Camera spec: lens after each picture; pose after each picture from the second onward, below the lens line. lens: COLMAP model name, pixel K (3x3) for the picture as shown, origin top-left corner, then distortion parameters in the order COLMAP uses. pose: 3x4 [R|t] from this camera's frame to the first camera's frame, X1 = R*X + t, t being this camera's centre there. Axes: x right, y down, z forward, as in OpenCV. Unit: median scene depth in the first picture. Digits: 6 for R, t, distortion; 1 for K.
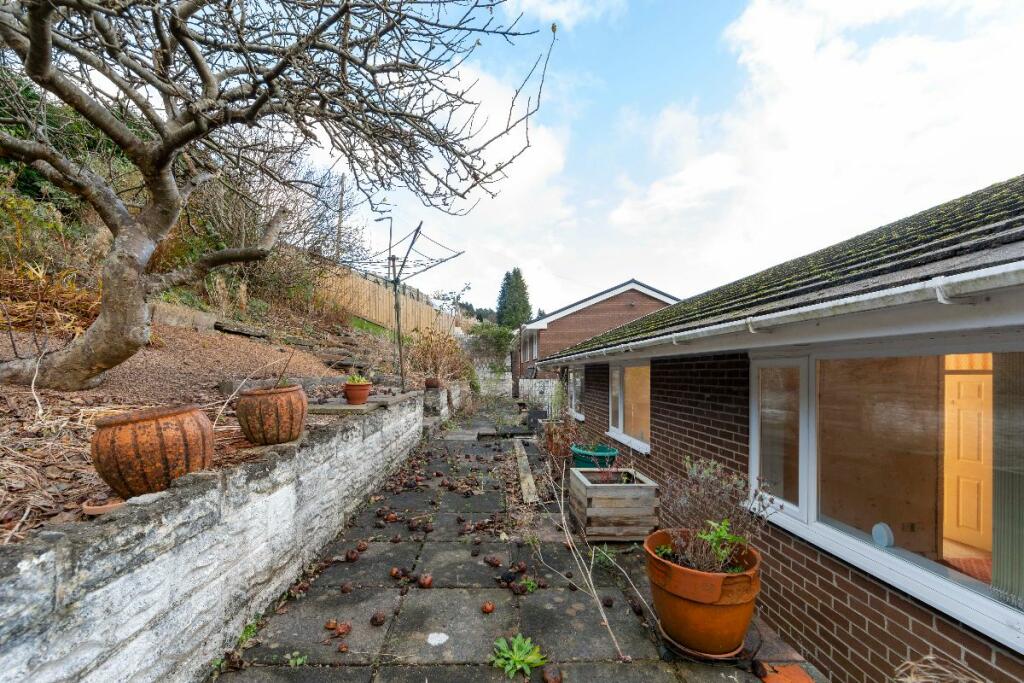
lens RADIAL K [[435.4, 0, 509.9], [0, 435.4, 369.6], [0, 0, 1]] dist [-0.010781, -0.000006]
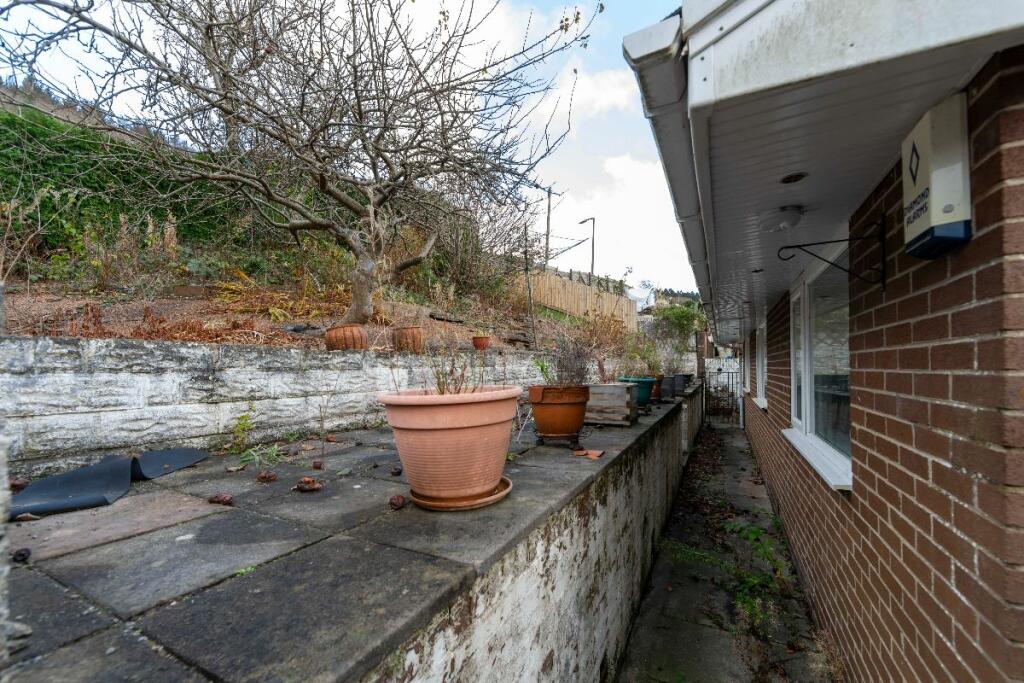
lens RADIAL K [[435.4, 0, 509.9], [0, 435.4, 369.6], [0, 0, 1]] dist [-0.010781, -0.000006]
pose [[0.869264, -0.012575, -0.494188, 0.704294], [0.015138, 0.999885, 0.001185, 0.211977], [0.494116, -0.008511, 0.869354, -0.390372]]
